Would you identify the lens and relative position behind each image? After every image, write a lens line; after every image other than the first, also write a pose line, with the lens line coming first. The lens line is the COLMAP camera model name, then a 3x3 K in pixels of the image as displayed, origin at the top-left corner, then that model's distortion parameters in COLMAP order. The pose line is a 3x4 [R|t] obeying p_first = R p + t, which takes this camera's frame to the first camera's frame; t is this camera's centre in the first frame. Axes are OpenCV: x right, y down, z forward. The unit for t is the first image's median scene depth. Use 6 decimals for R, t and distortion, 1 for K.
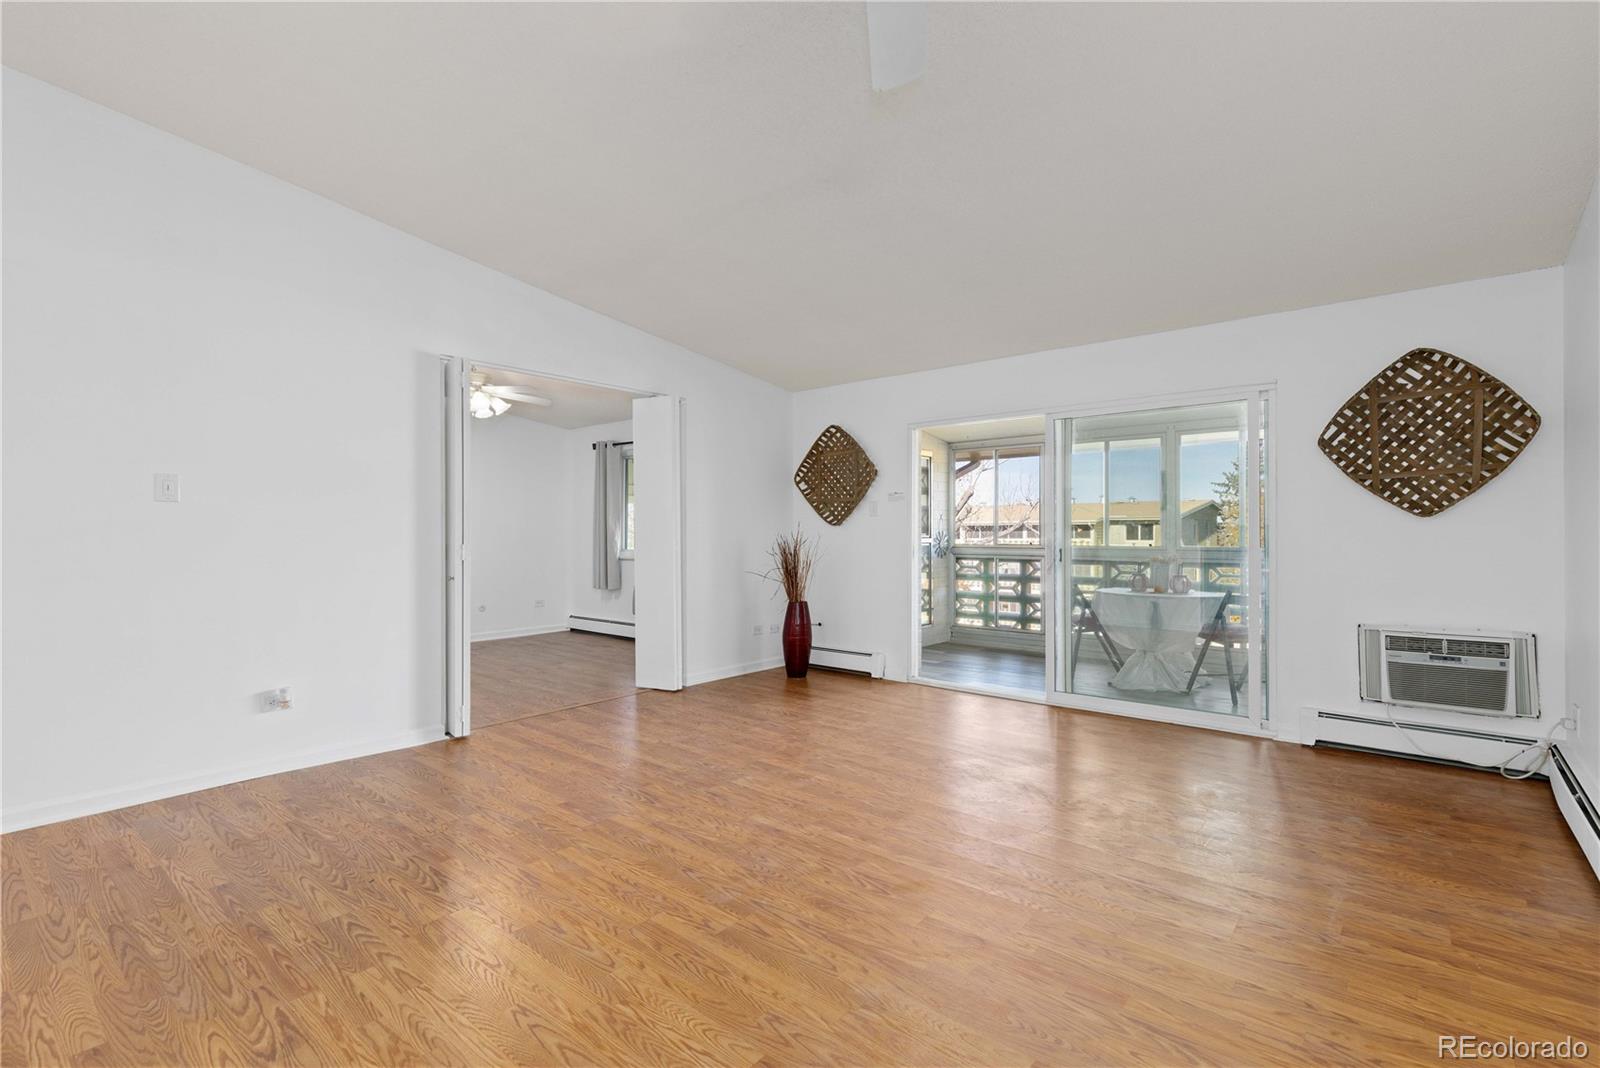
lens RADIAL K [[729.1, 0, 793.7], [0, 729.1, 524.4], [0, 0, 1]] dist [0.009227, -0.001358]
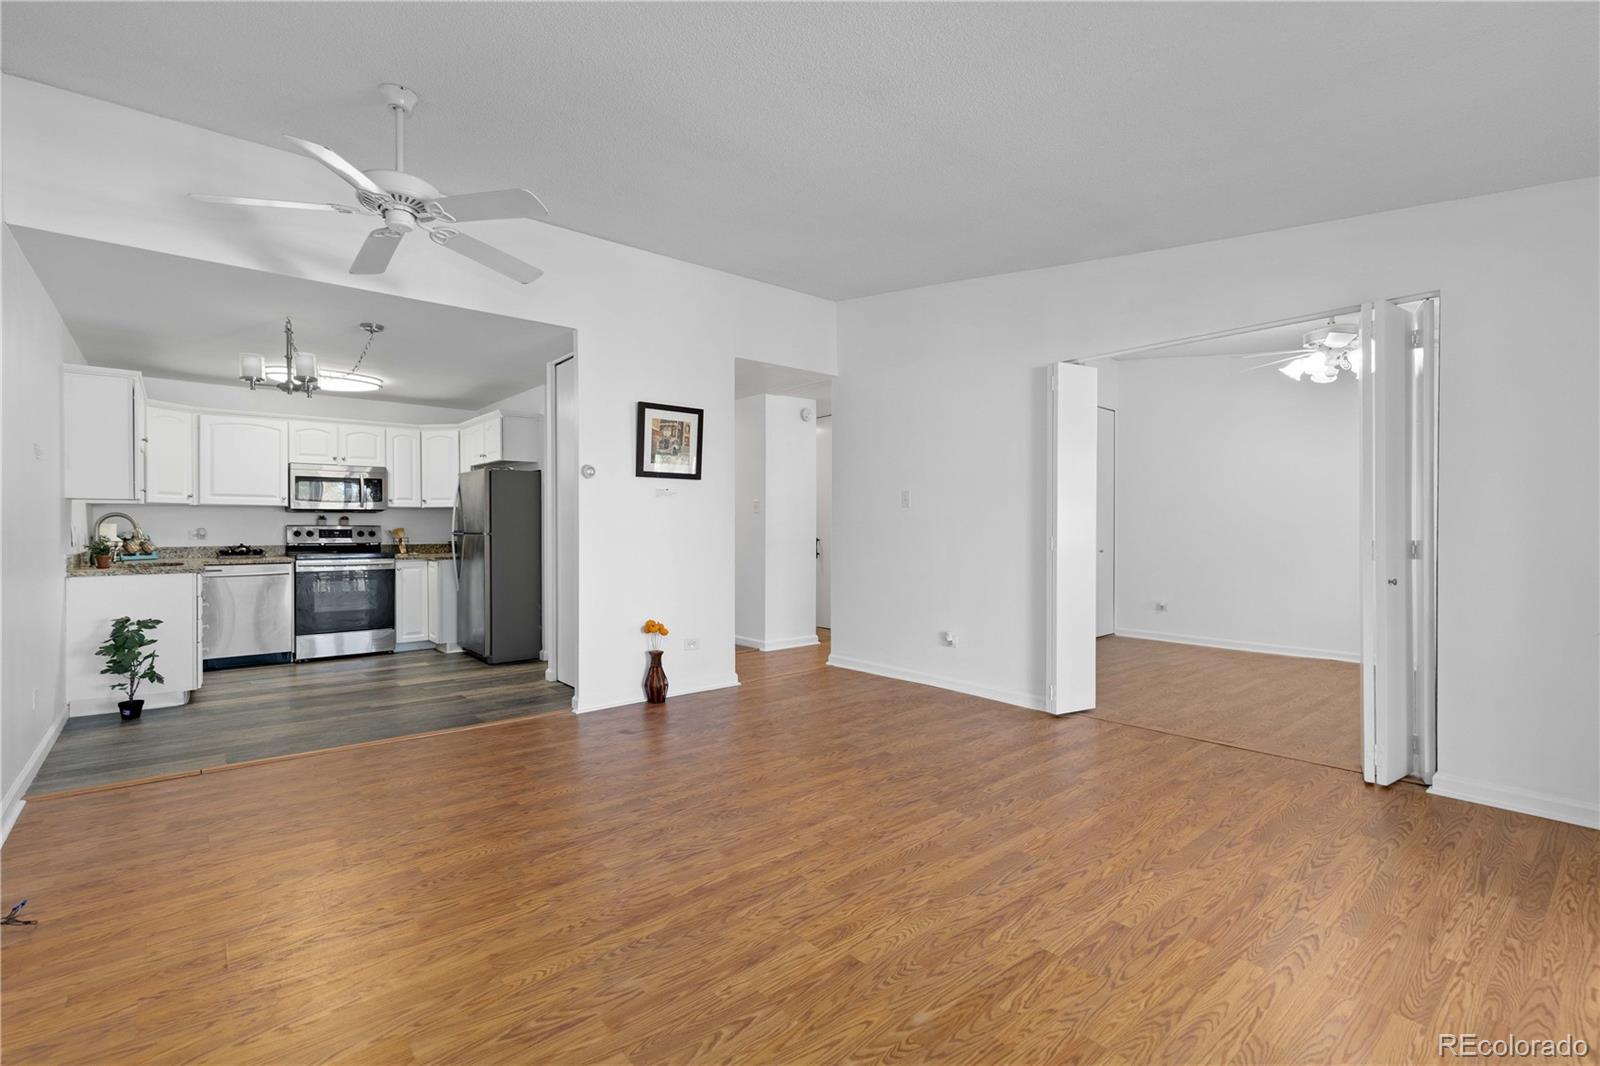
lens RADIAL K [[713.0, 0, 808.9], [0, 713.0, 533.9], [0, 0, 1]] dist [-0.014620, 0.001370]
pose [[-0.133890, 0.012674, -0.990915, 0.724777], [0.008373, 0.999897, 0.011657, 0.003863], [0.990961, -0.006736, -0.133982, 0.864378]]
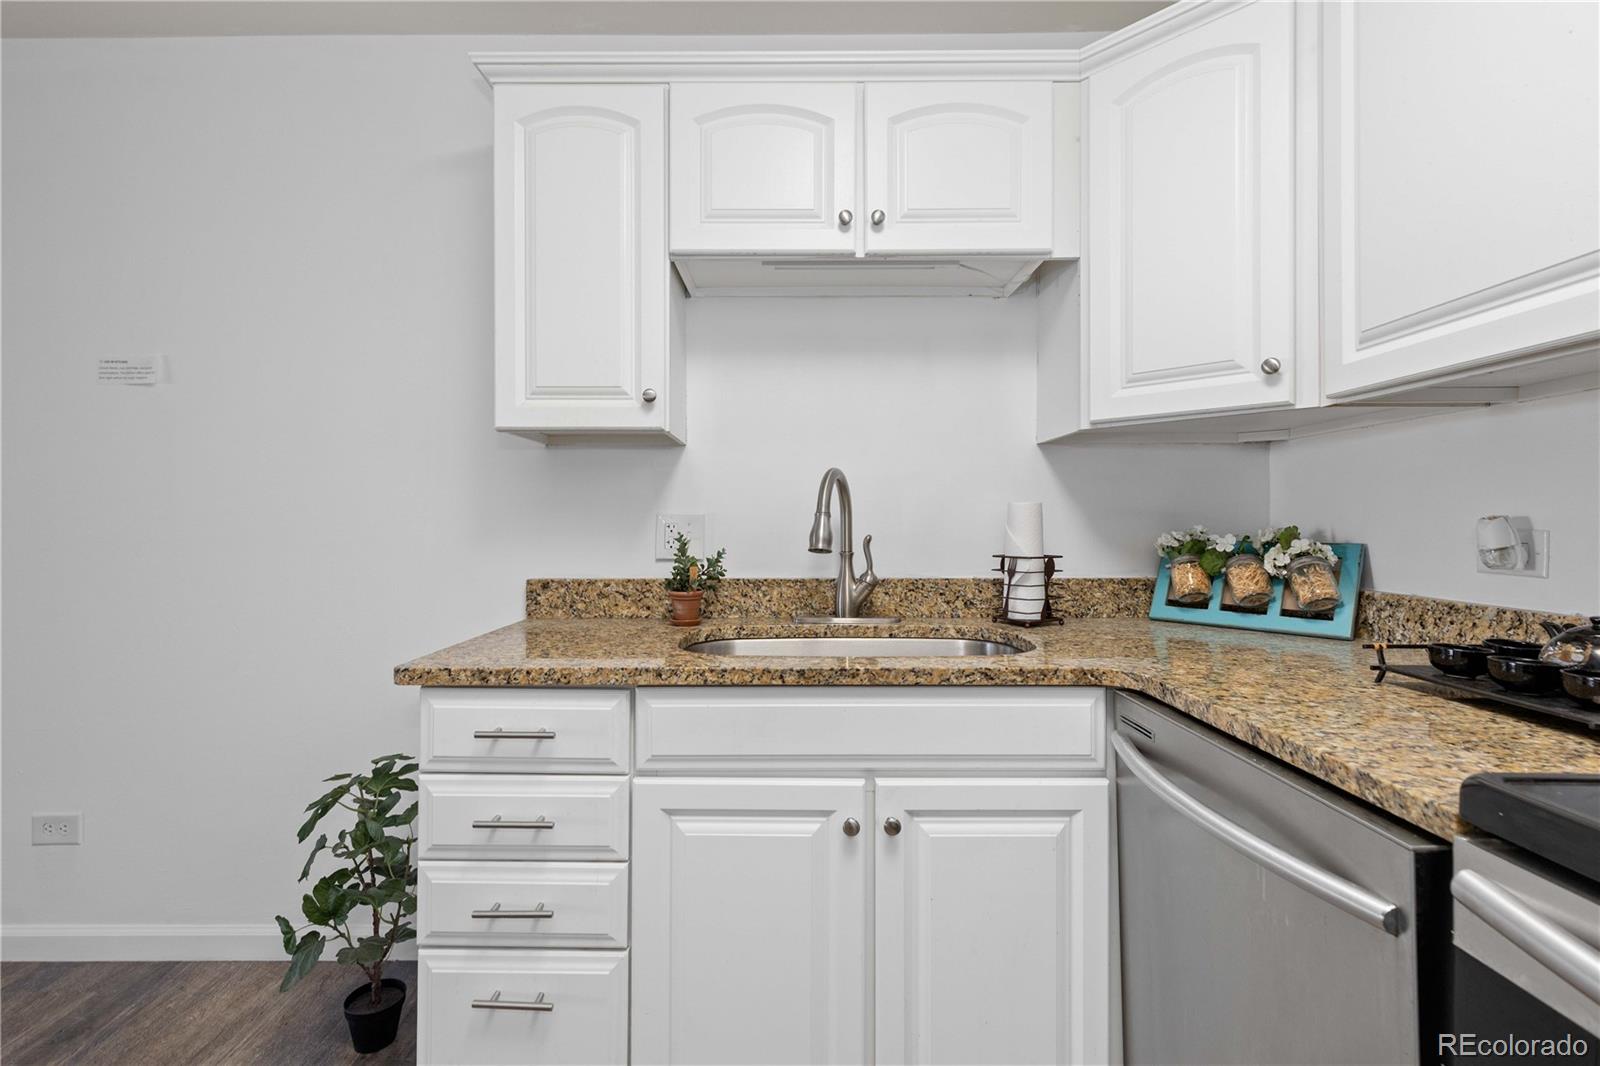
lens RADIAL K [[729.1, 0, 792.2], [0, 729.1, 517.3], [0, 0, 1]] dist [0.009227, -0.001358]
pose [[-0.649488, 0.007113, 0.760339, -0.740830], [-0.003612, 0.999916, -0.012440, 0.004193], [-0.760364, -0.010826, -0.649408, -0.281885]]
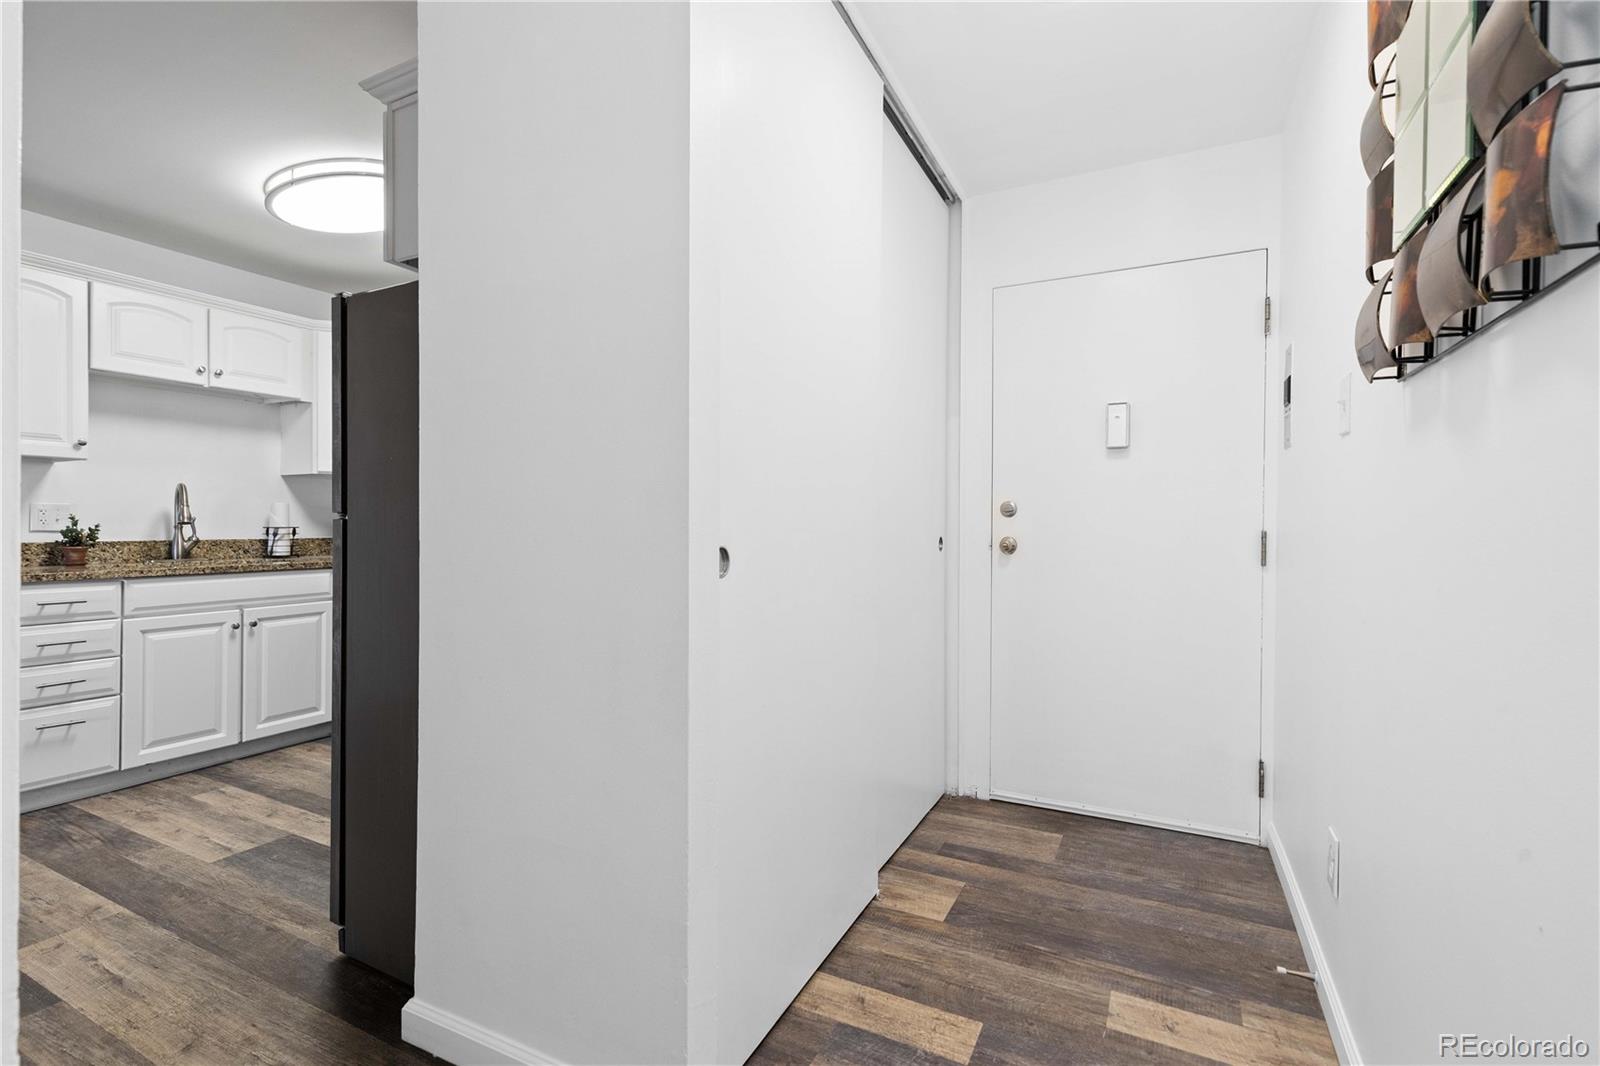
lens RADIAL K [[729.1, 0, 792.7], [0, 729.1, 526.1], [0, 0, 1]] dist [0.009227, -0.001358]
pose [[-0.972000, 0.000319, -0.234979, -0.944514], [0.001263, 0.999992, -0.003867, 0.026024], [0.234976, -0.004055, -0.971993, 0.484958]]
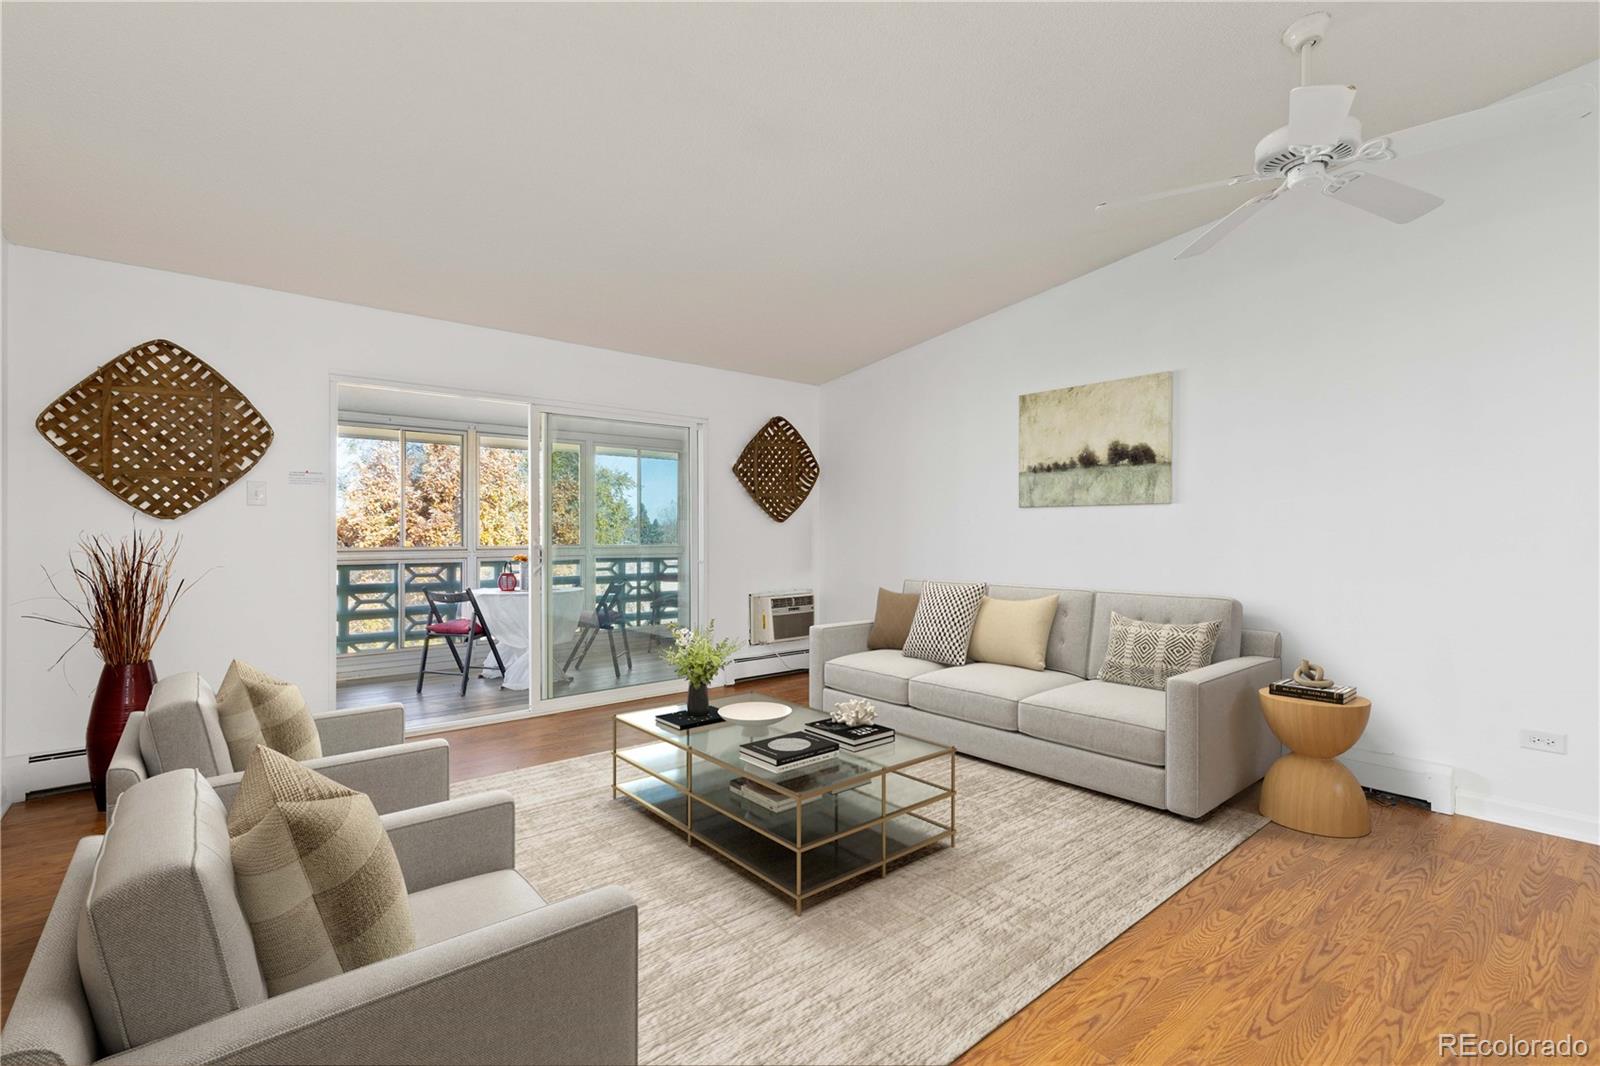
lens RADIAL K [[729.1, 0, 790.7], [0, 729.1, 530.4], [0, 0, 1]] dist [0.009227, -0.001358]
pose [[0.169080, 0.003904, 0.985595, -0.675804], [-0.011893, 0.999927, -0.001921, 0.009197], [-0.985531, -0.011397, 0.169114, 0.686534]]
